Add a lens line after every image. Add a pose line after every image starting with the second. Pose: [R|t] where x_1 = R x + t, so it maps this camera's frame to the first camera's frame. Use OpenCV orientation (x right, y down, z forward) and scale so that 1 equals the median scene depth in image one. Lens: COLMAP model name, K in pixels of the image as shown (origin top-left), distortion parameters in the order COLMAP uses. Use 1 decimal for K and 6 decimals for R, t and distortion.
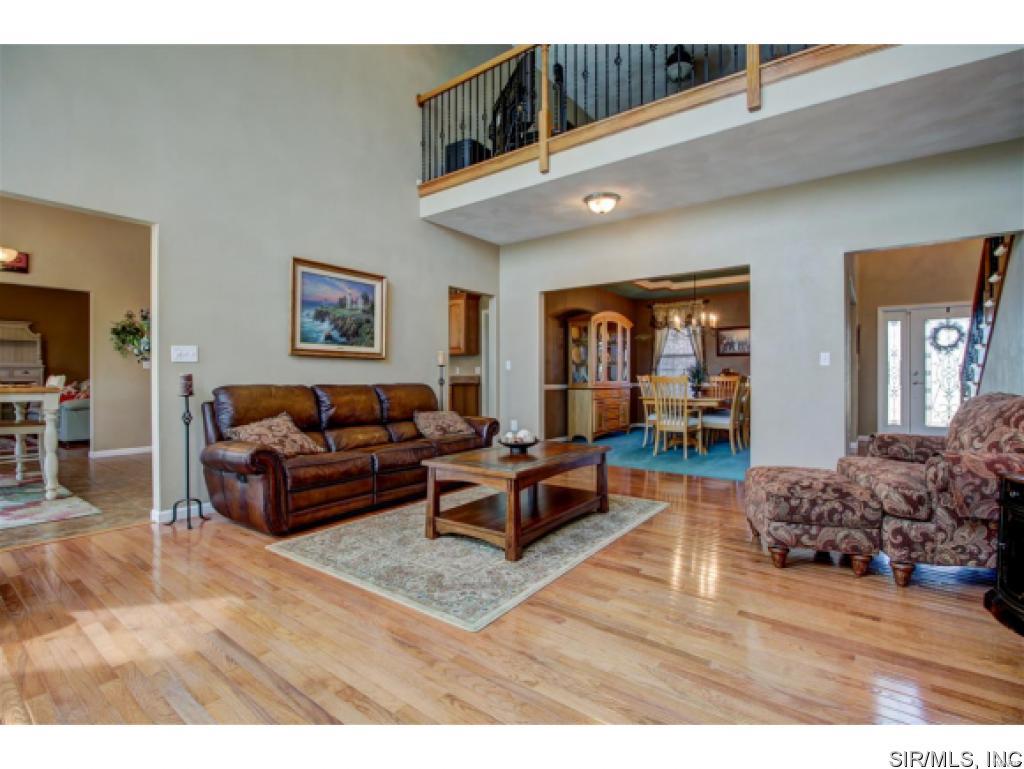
lens RADIAL K [[479.7, 0, 517.5], [0, 479.7, 376.5], [0, 0, 1]] dist [-0.028244, 0.000103]
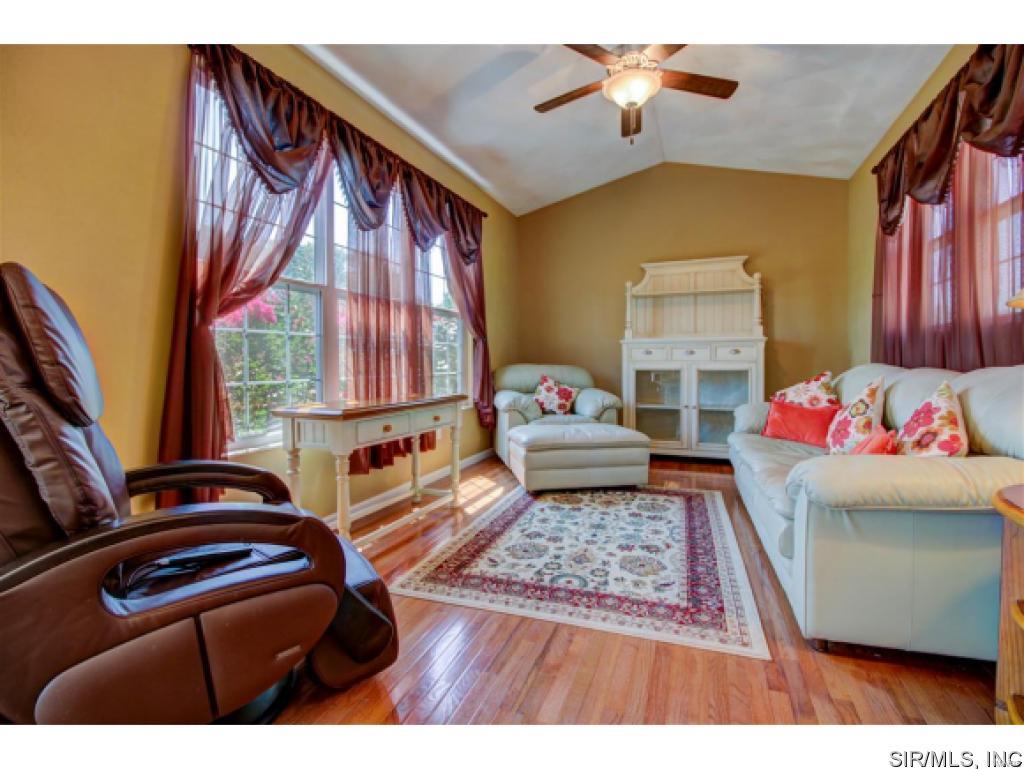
lens RADIAL K [[479.7, 0, 517.5], [0, 479.7, 376.5], [0, 0, 1]] dist [-0.028244, 0.000103]
pose [[0.264938, 0.025065, -0.963940, -0.655172], [0.008438, 0.999564, 0.028310, 0.001797], [0.964229, -0.015634, 0.264611, 0.668392]]
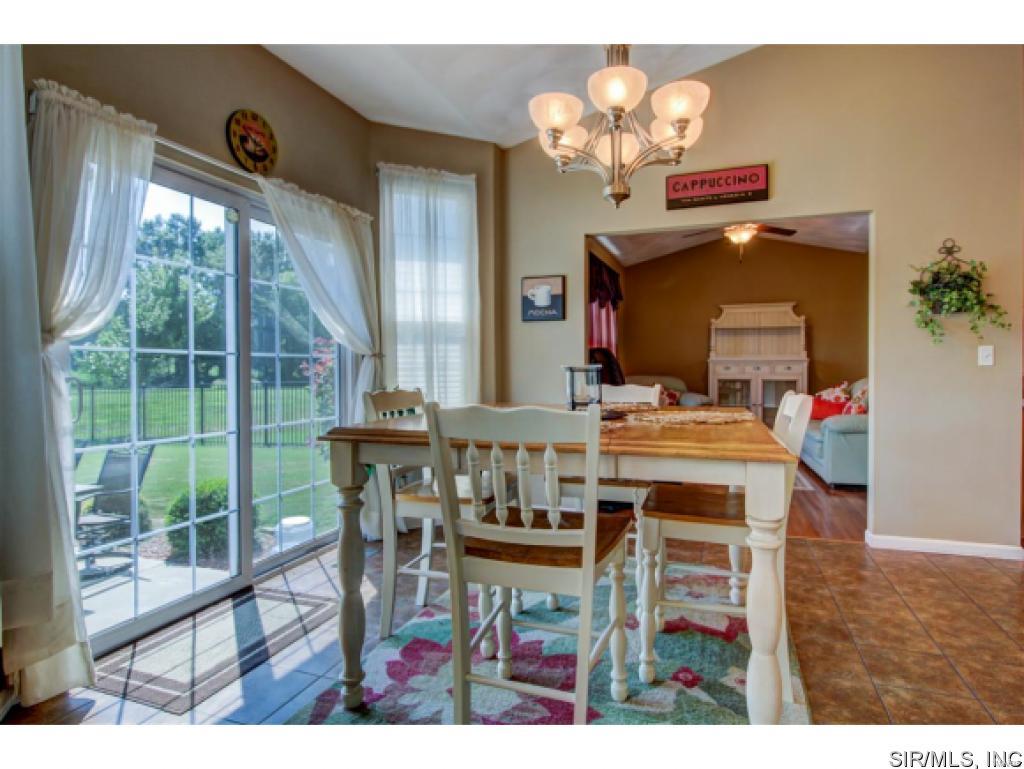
lens RADIAL K [[565.2, 0, 512.0], [0, 565.2, 384.5], [0, 0, 1]] dist [-0.000819, -0.000437]
pose [[0.273075, 0.026589, -0.961625, -0.299369], [0.005796, 0.999554, 0.029283, -0.012143], [0.961975, -0.013570, 0.272799, 0.321312]]
